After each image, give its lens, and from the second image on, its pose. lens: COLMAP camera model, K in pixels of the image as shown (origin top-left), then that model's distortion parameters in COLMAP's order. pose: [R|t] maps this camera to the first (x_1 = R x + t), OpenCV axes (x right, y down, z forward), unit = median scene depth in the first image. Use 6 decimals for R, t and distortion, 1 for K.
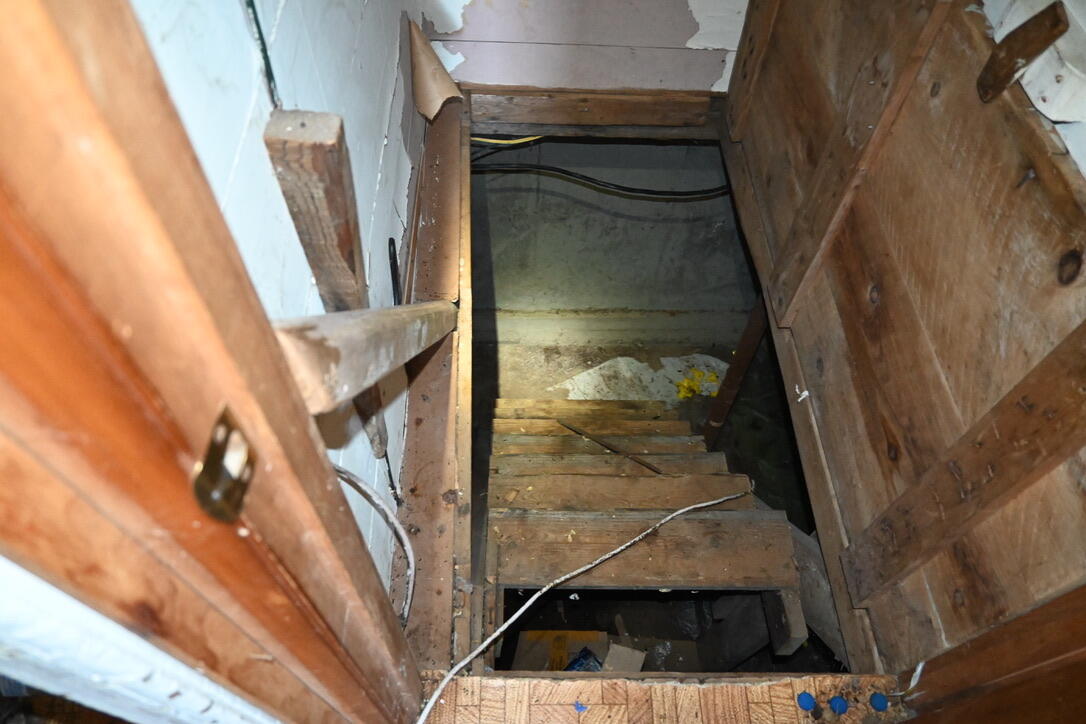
lens RADIAL K [[732.4, 0, 545.3], [0, 732.4, 357.0], [0, 0, 1]] dist [-0.018374, 0.008463]
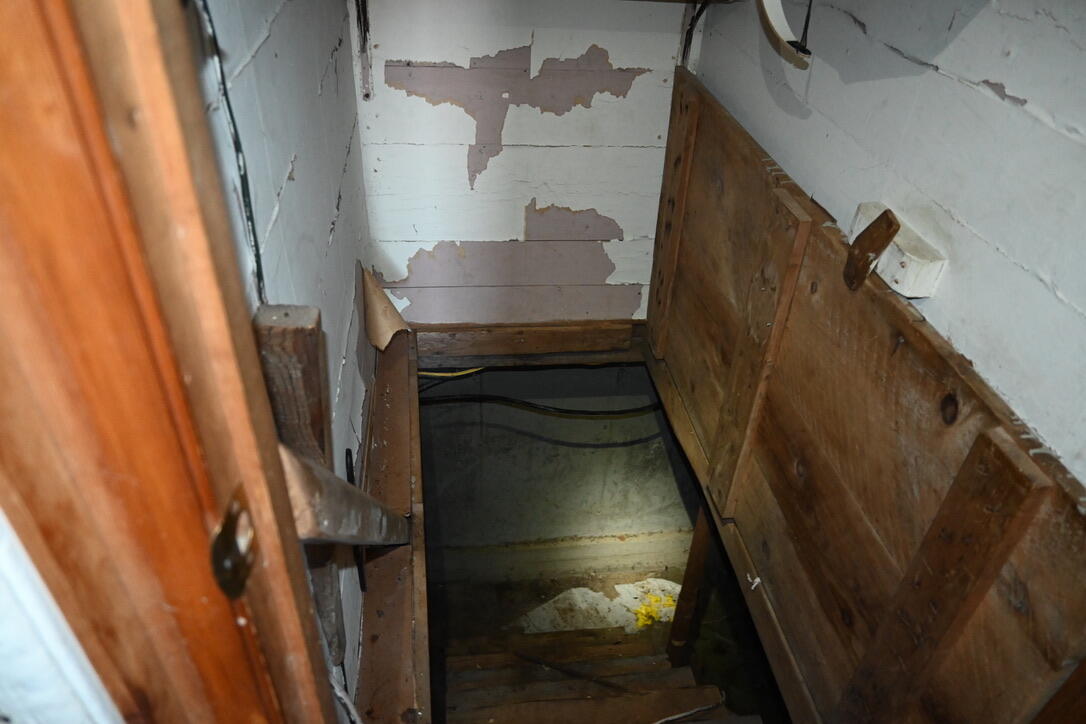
lens RADIAL K [[732.4, 0, 545.3], [0, 732.4, 357.0], [0, 0, 1]] dist [-0.018374, 0.008463]
pose [[0.994629, -0.055279, 0.087503, -0.012882], [0.081248, 0.940751, -0.329222, 0.083808], [-0.064120, 0.334563, 0.940189, -0.053814]]
